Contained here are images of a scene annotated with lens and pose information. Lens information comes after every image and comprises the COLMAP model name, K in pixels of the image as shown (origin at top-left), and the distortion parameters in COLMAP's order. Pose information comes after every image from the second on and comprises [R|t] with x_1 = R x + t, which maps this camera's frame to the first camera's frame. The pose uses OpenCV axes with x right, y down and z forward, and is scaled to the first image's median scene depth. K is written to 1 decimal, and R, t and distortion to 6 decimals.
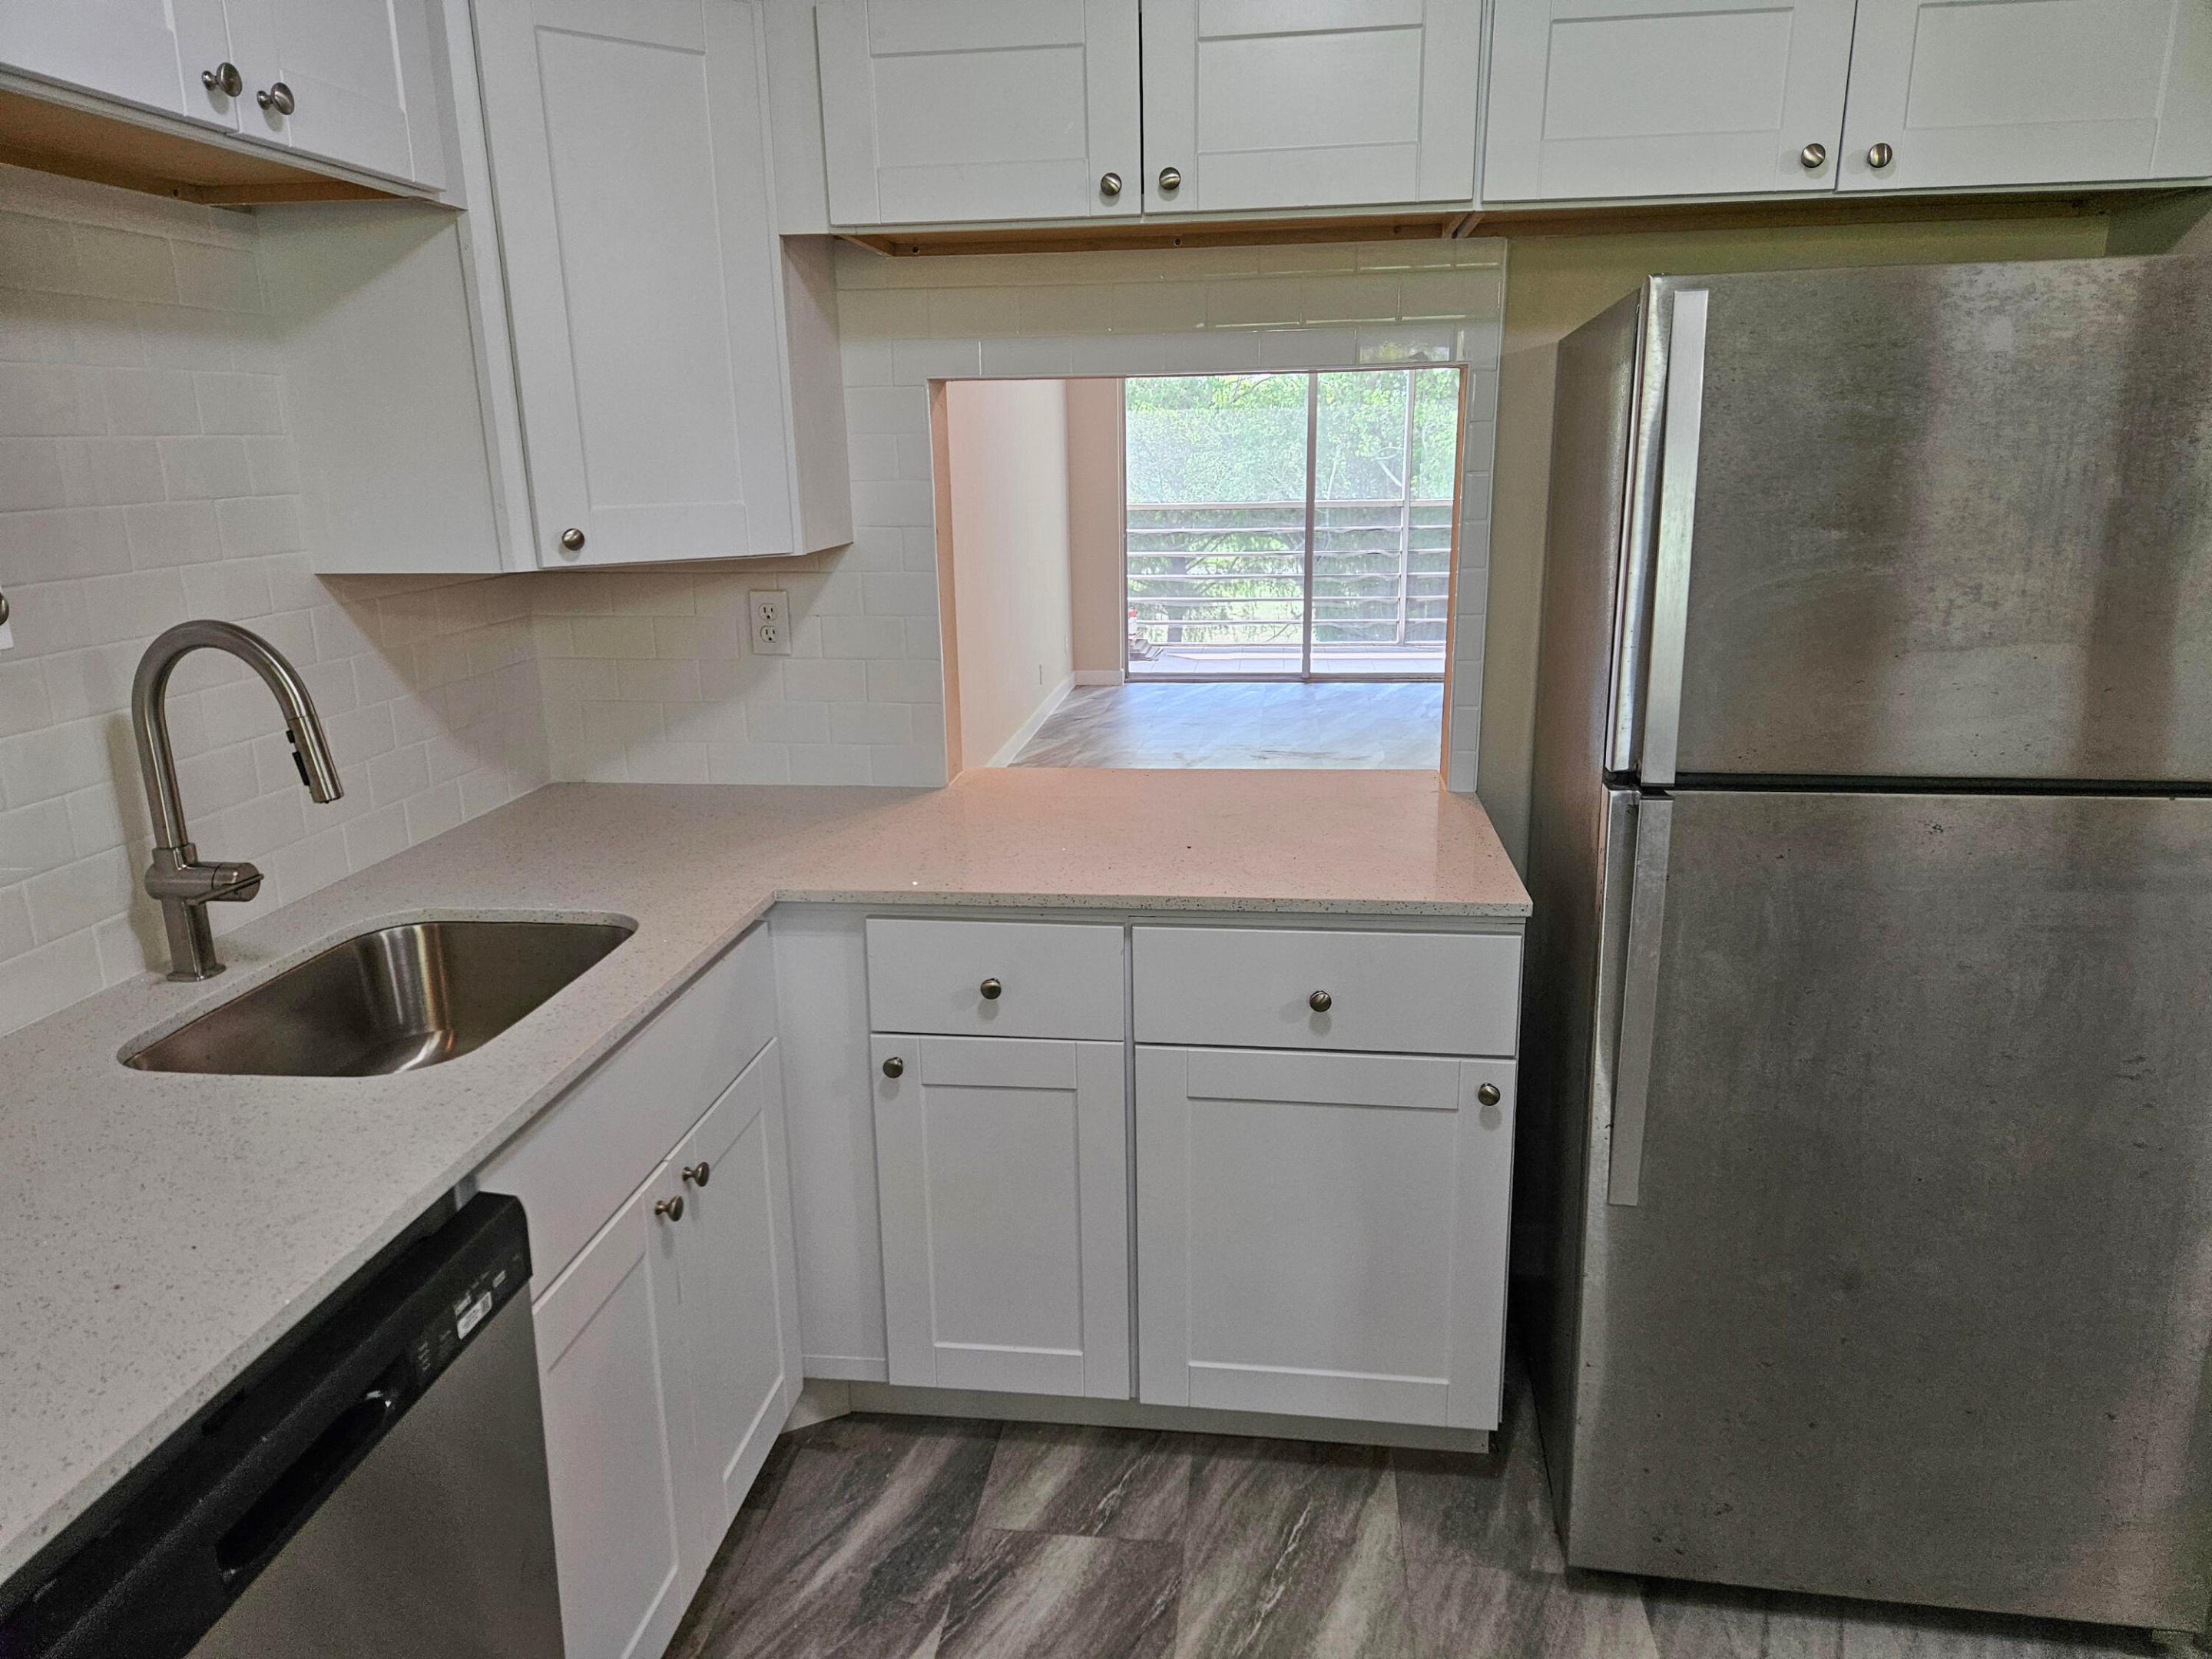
lens RADIAL K [[1473.8, 0, 1106.0], [0, 1473.8, 829.5], [0, 0, 1]] dist [0.079444, -0.064647]
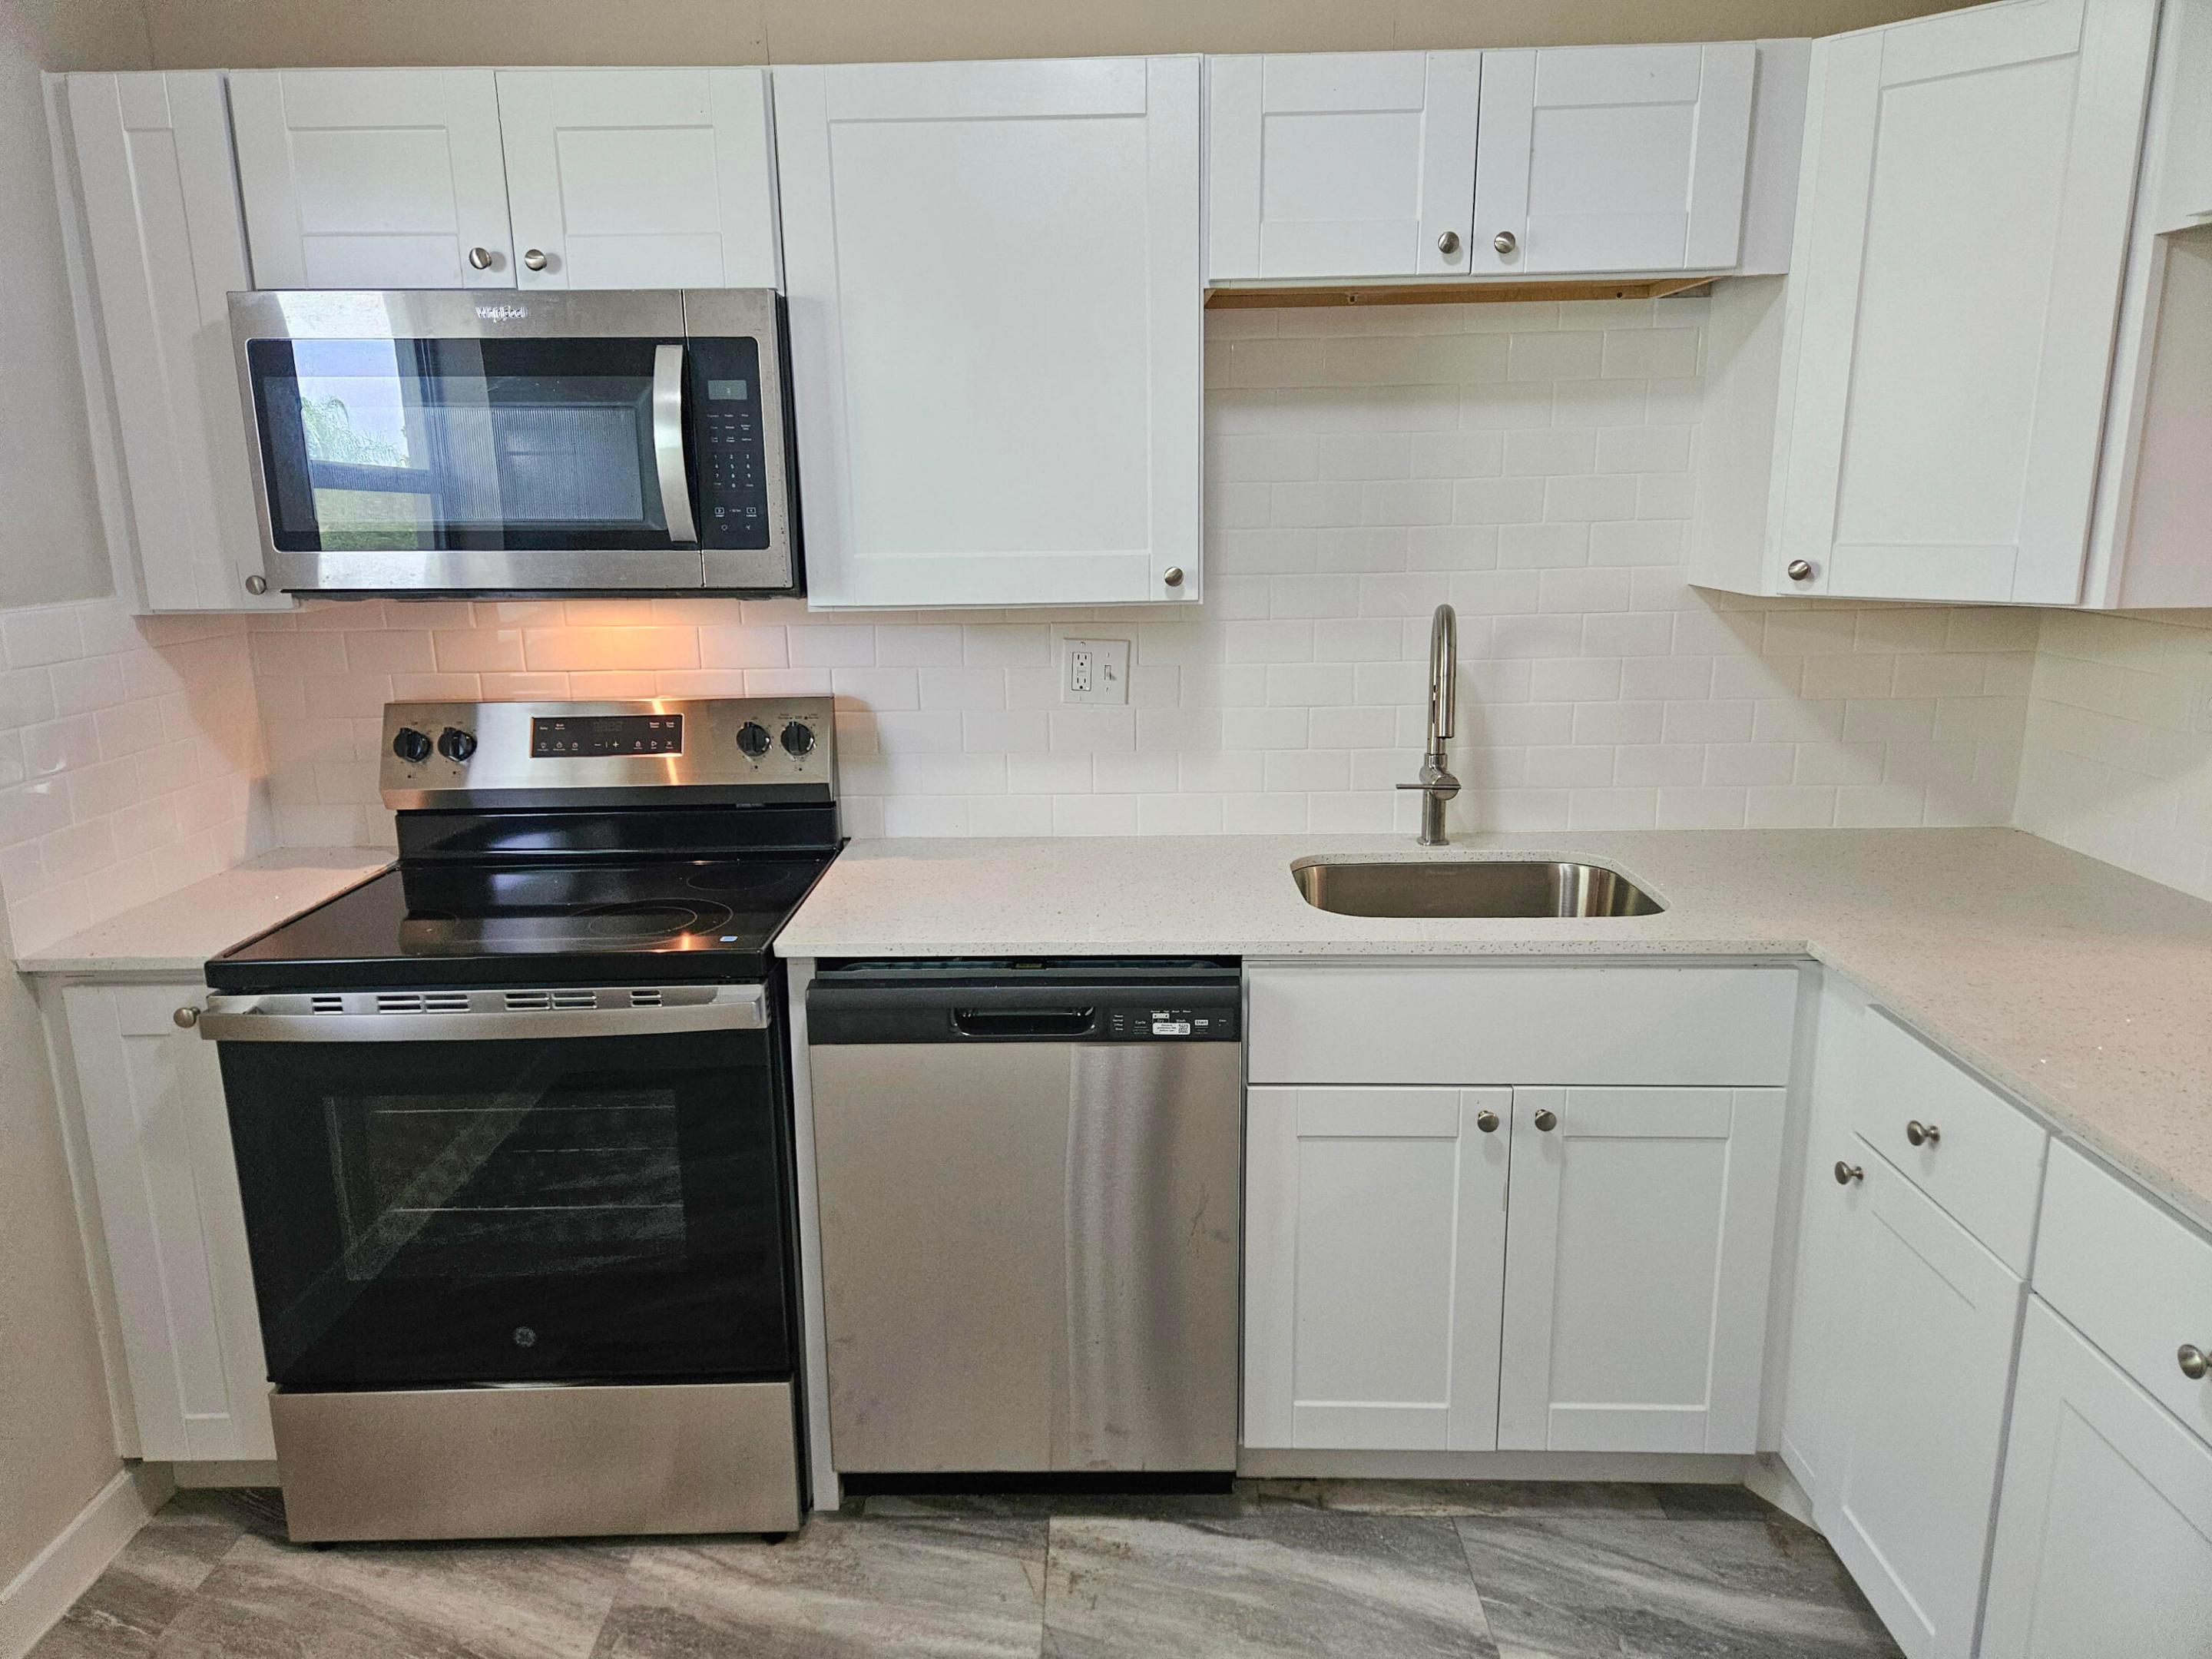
lens RADIAL K [[1473.8, 0, 1106.0], [0, 1473.8, 829.5], [0, 0, 1]] dist [0.079444, -0.064647]
pose [[0.114116, 0.239754, -0.964103, 0.589472], [-0.242936, 0.947716, 0.206923, -0.107050], [0.963307, 0.210602, 0.166395, 0.349401]]
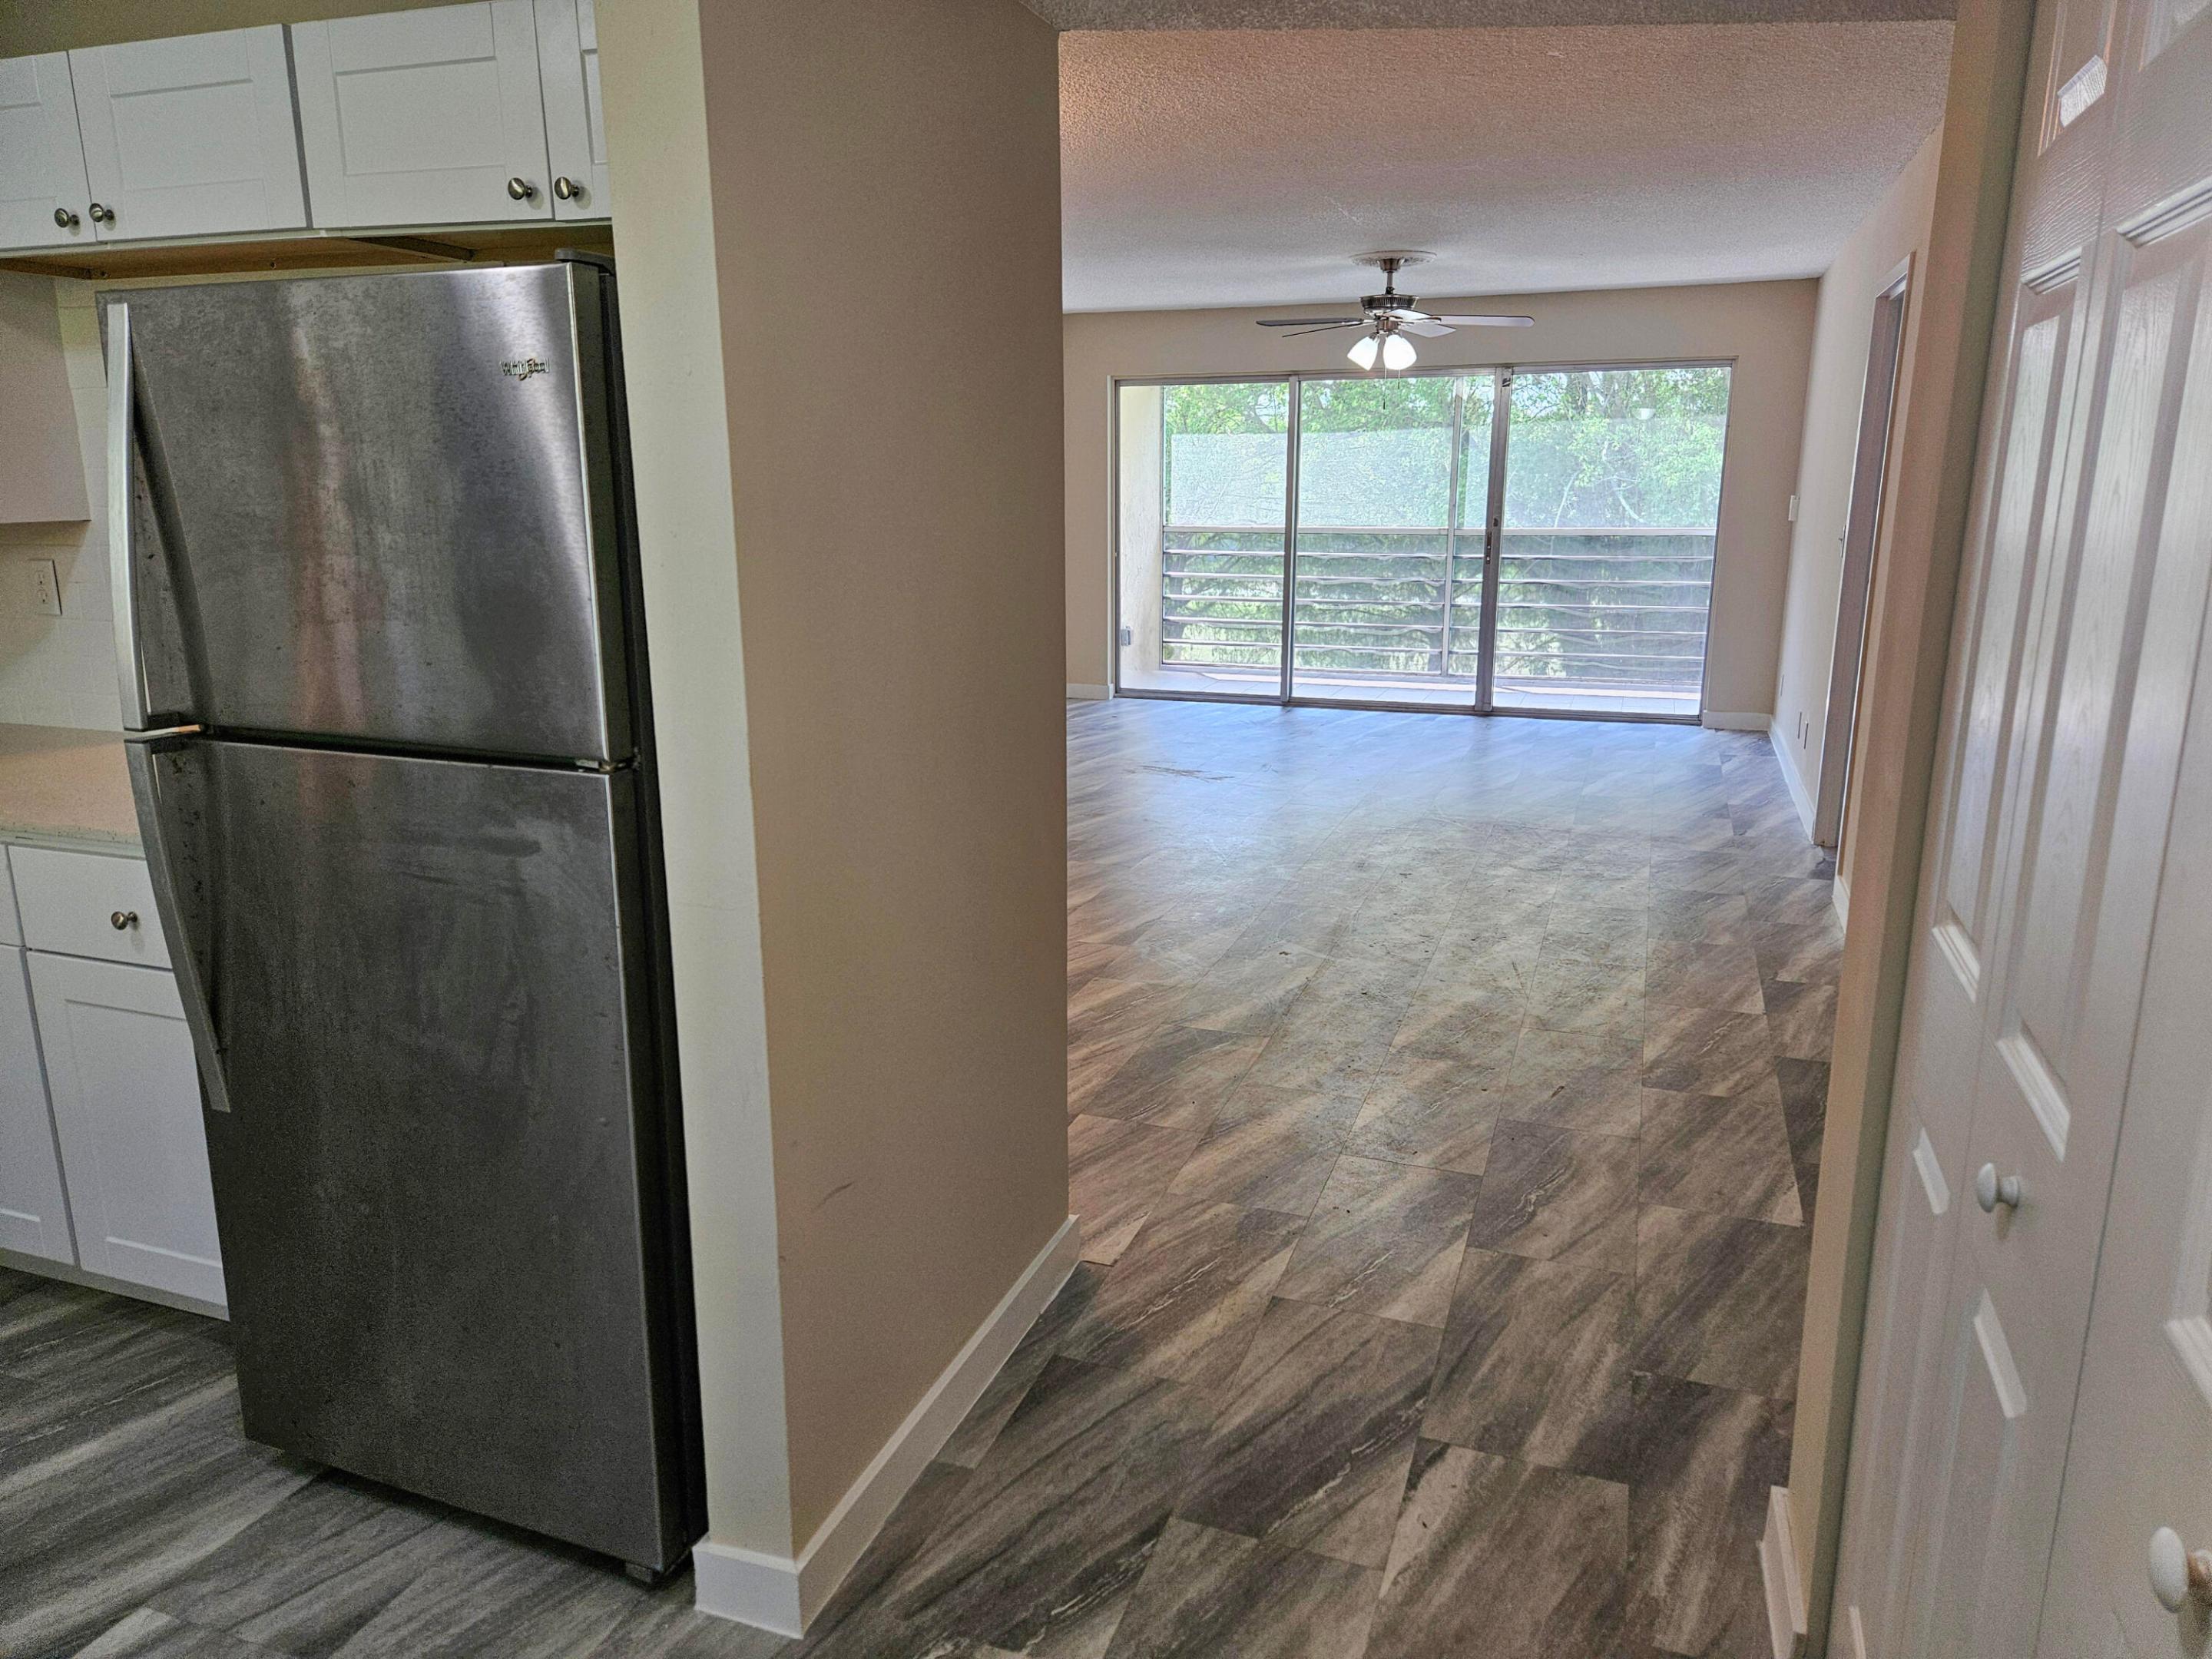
lens RADIAL K [[1468.0, 0, 1107.9], [0, 1468.0, 817.7], [0, 0, 1]] dist [0.146737, -0.139972]
pose [[0.972098, 0.066253, -0.225026, 1.015242], [-0.071713, 0.997294, -0.016172, 0.001539], [0.223346, 0.031858, 0.974218, 0.022986]]
